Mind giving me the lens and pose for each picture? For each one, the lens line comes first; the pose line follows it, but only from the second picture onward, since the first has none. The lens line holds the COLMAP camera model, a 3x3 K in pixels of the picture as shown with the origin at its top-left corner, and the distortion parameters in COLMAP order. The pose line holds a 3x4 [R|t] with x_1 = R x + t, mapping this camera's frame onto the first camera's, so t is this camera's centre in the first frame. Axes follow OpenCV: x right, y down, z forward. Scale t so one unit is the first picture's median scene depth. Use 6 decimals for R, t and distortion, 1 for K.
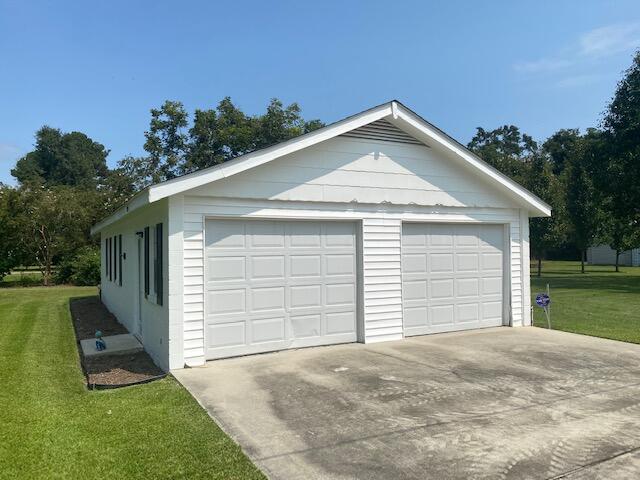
lens RADIAL K [[486.6, 0, 320.0], [0, 486.6, 240.0], [0, 0, 1]] dist [-0.002863, -0.003342]
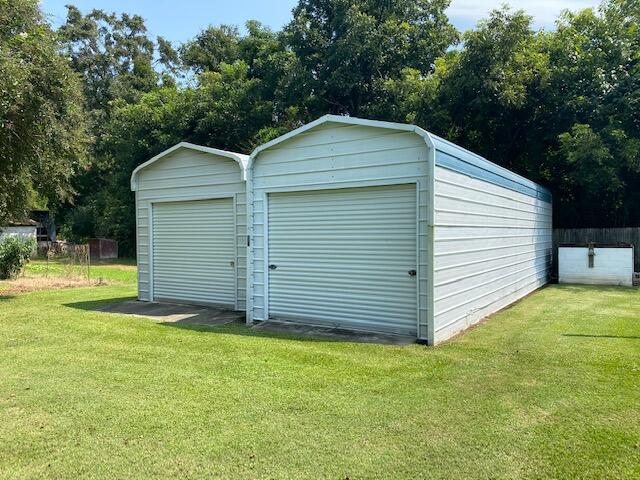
lens RADIAL K [[485.4, 0, 320.0], [0, 485.4, 240.0], [0, 0, 1]] dist [0.056157, -0.065748]
pose [[0.866308, -0.001794, 0.499506, 1.155815], [-0.008688, 0.999788, 0.018659, 0.014581], [-0.499434, -0.020504, 0.866109, 1.608391]]
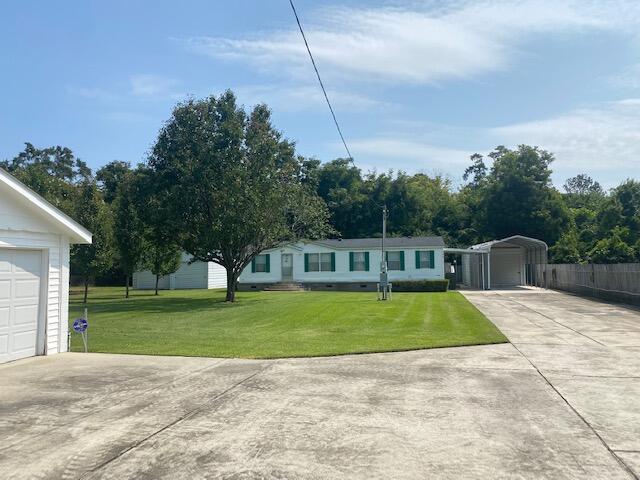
lens RADIAL K [[485.4, 0, 320.0], [0, 485.4, 240.0], [0, 0, 1]] dist [0.056157, -0.065748]
pose [[0.657705, 0.044083, 0.751985, 0.007959], [-0.003537, 0.998456, -0.055438, 0.000594], [-0.753267, 0.033802, 0.656845, -0.062764]]
